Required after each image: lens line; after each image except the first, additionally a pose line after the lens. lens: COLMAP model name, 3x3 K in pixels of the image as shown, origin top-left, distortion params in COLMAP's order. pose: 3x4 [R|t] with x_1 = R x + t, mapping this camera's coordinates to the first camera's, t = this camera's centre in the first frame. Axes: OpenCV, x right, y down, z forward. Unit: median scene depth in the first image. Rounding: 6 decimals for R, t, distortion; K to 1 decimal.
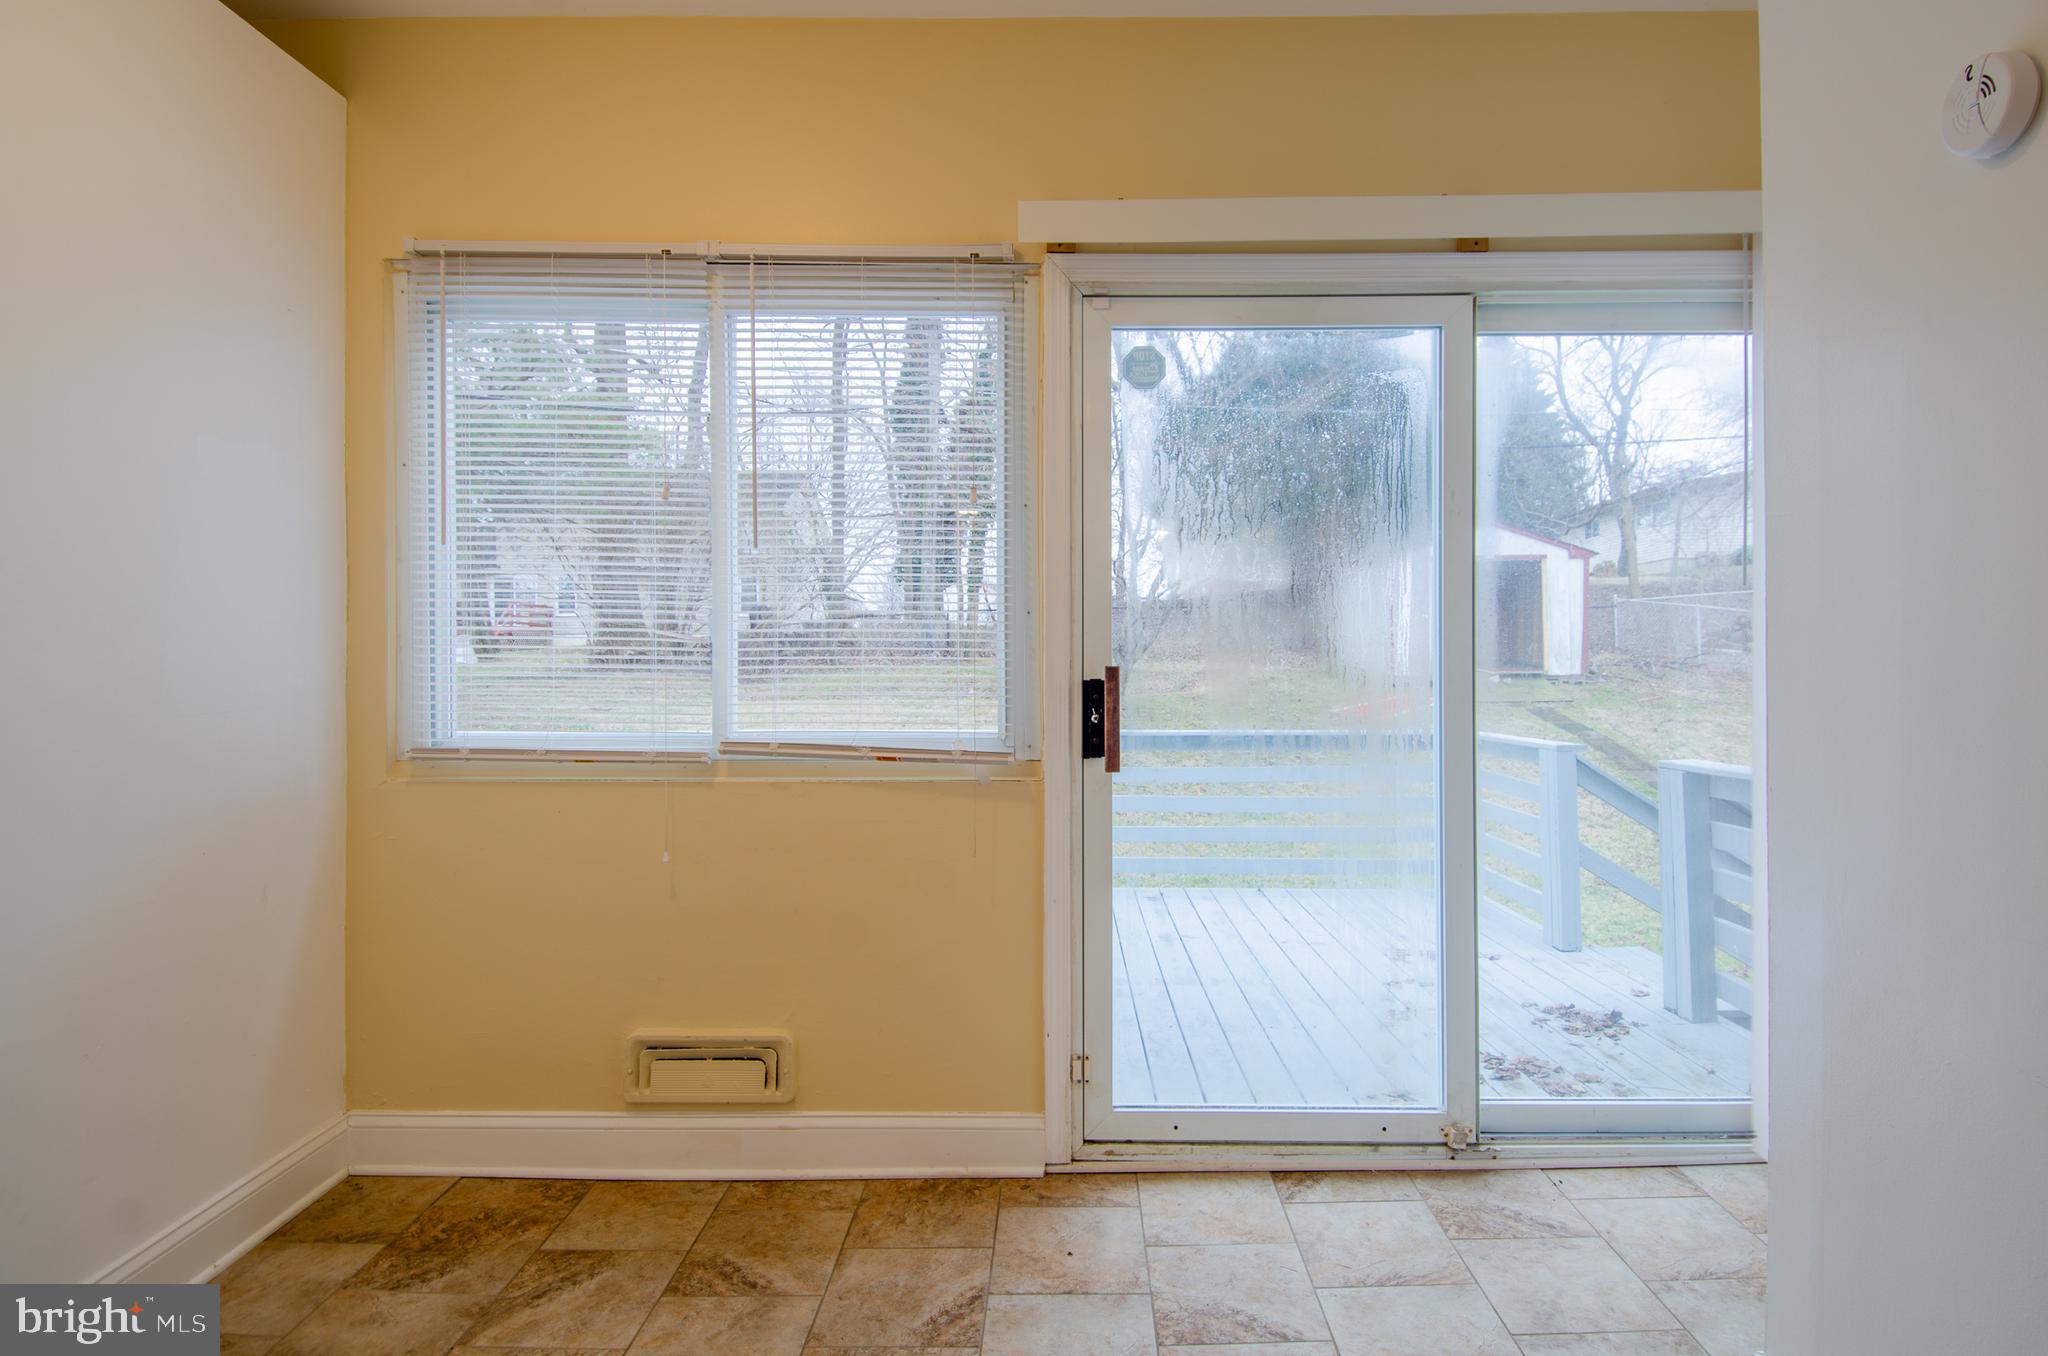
lens RADIAL K [[1076.9, 0, 1063.7], [0, 1076.9, 666.0], [0, 0, 1]] dist [0.054171, -0.056826]
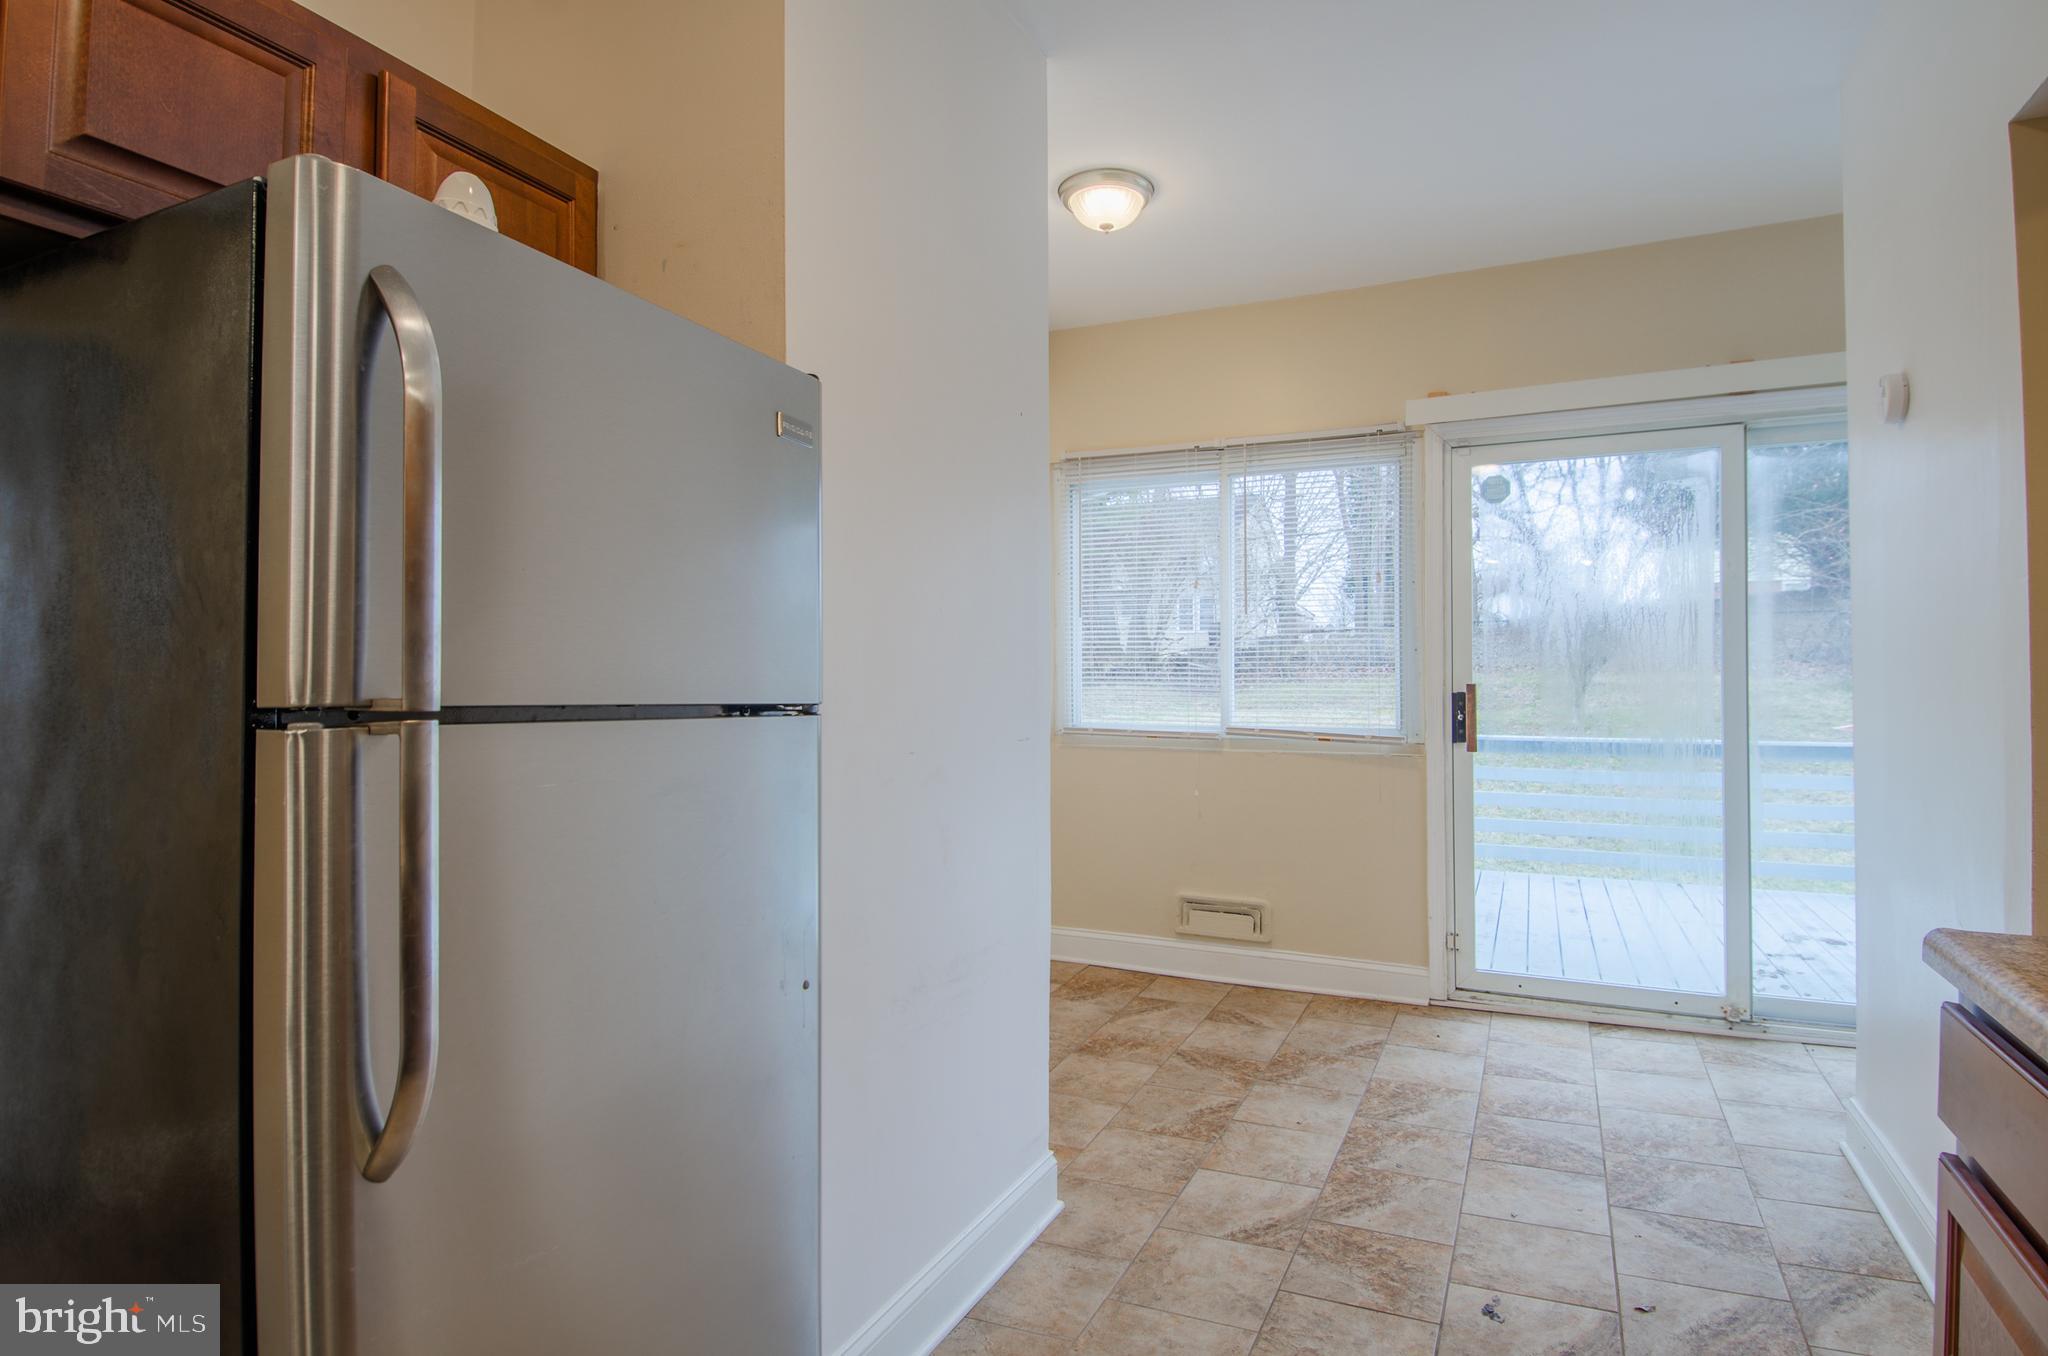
lens RADIAL K [[1076.9, 0, 1063.7], [0, 1076.9, 666.0], [0, 0, 1]] dist [0.054171, -0.056826]
pose [[0.916317, -0.005058, -0.400422, 0.132125], [0.001048, 0.999947, -0.010232, -0.010273], [0.400452, 0.008956, 0.916274, -0.671876]]
